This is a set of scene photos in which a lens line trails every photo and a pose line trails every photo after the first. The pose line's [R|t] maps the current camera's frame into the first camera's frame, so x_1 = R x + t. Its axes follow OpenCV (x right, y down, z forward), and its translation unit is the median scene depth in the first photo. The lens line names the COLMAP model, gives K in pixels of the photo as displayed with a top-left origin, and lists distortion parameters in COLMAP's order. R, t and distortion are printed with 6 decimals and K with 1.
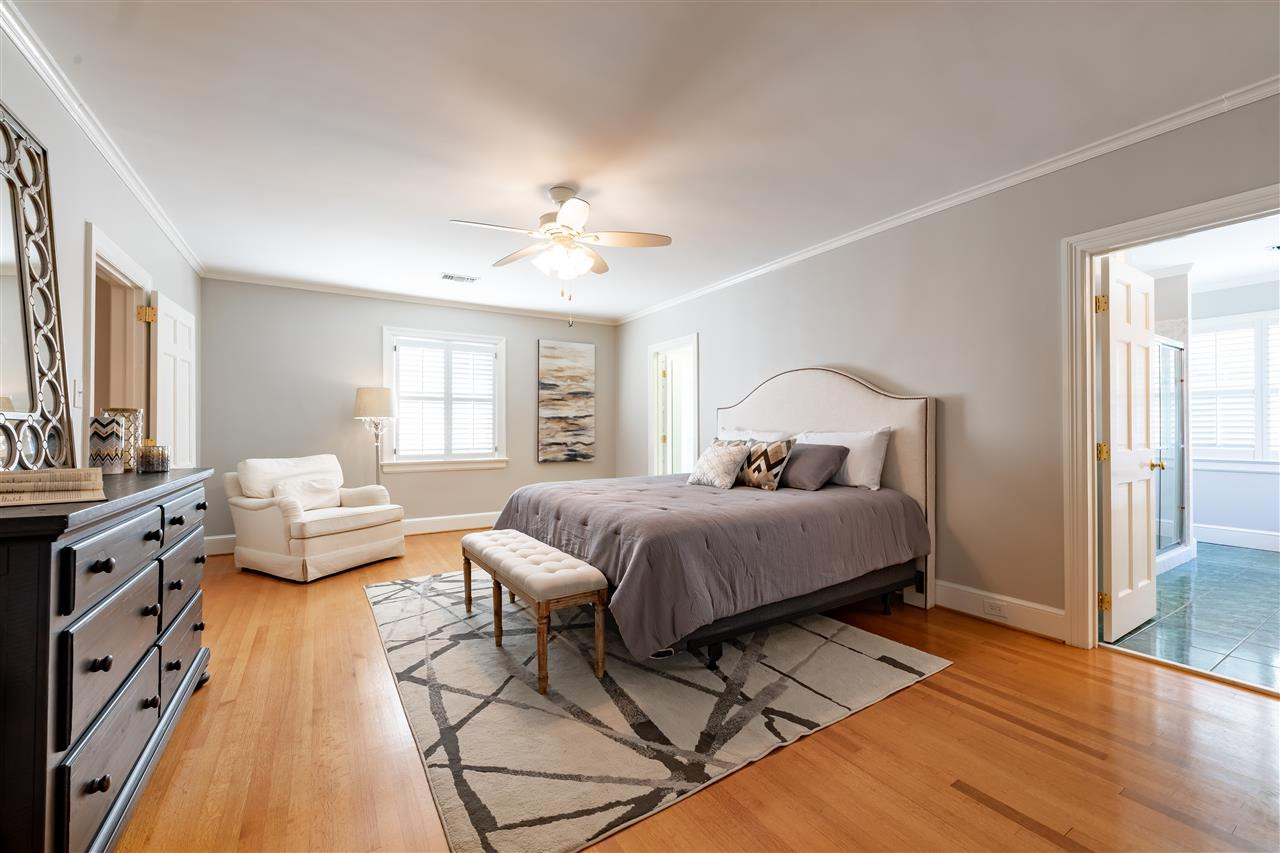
lens RADIAL K [[521.2, 0, 642.1], [0, 521.2, 427.3], [0, 0, 1]] dist [0.000994, -0.000172]
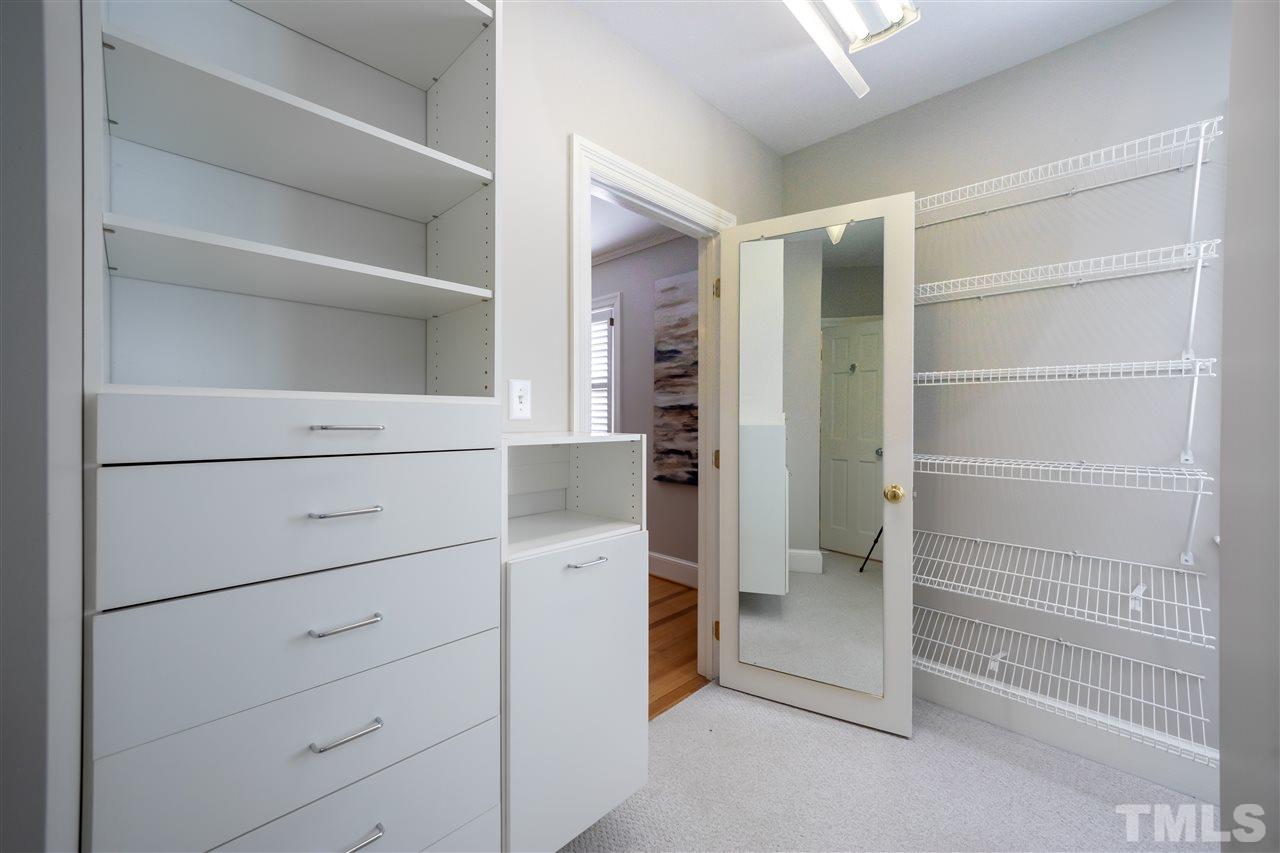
lens RADIAL K [[521.2, 0, 639.0], [0, 521.2, 422.4], [0, 0, 1]] dist [0.000994, -0.000172]
pose [[0.222497, 0.012280, -0.974856, 0.399487], [0.005639, 0.999888, 0.013883, -0.009901], [0.974917, -0.008586, 0.222402, 0.835975]]
